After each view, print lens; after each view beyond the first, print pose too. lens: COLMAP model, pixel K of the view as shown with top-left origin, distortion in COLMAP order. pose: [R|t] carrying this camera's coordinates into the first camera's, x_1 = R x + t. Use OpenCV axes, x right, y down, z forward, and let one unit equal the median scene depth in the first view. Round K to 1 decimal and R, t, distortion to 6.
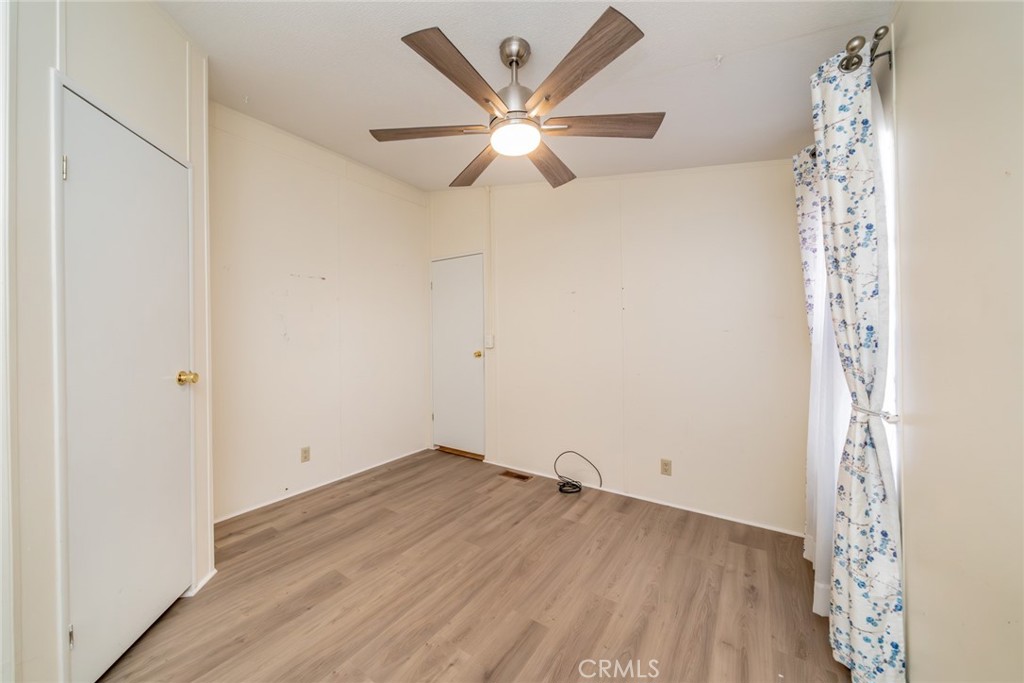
lens RADIAL K [[348.1, 0, 509.6], [0, 348.1, 341.9], [0, 0, 1]] dist [-0.008216, -0.000169]
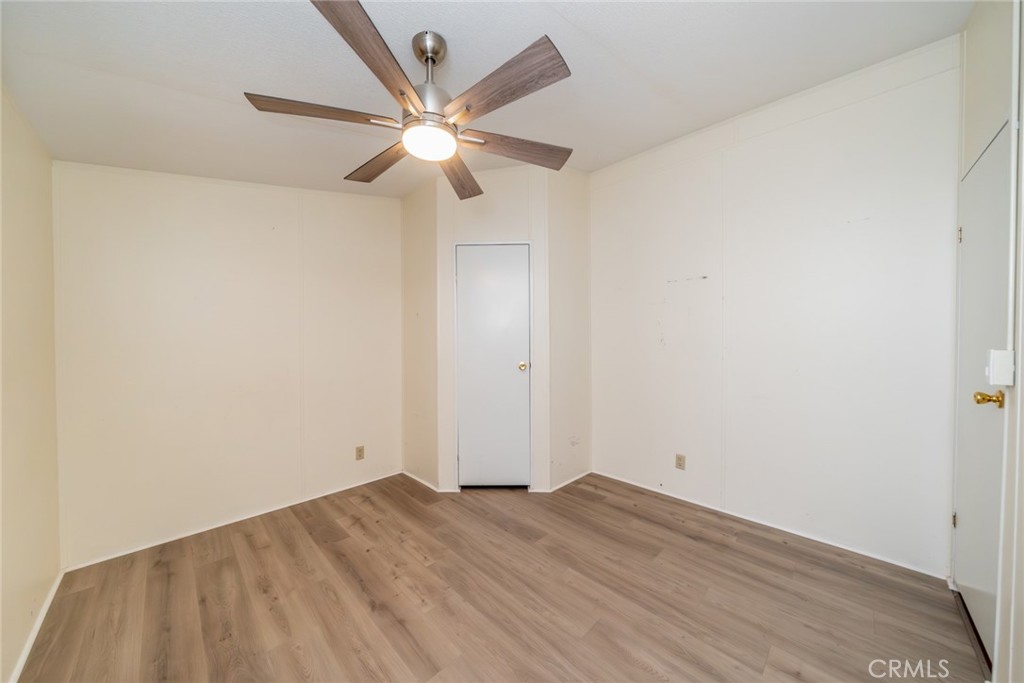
lens RADIAL K [[348.1, 0, 509.6], [0, 348.1, 341.9], [0, 0, 1]] dist [-0.008216, -0.000169]
pose [[-0.171861, 0.026662, -0.984760, 0.579398], [-0.012757, 0.999490, 0.029287, -0.053144], [0.985039, 0.017596, -0.171433, 0.846321]]
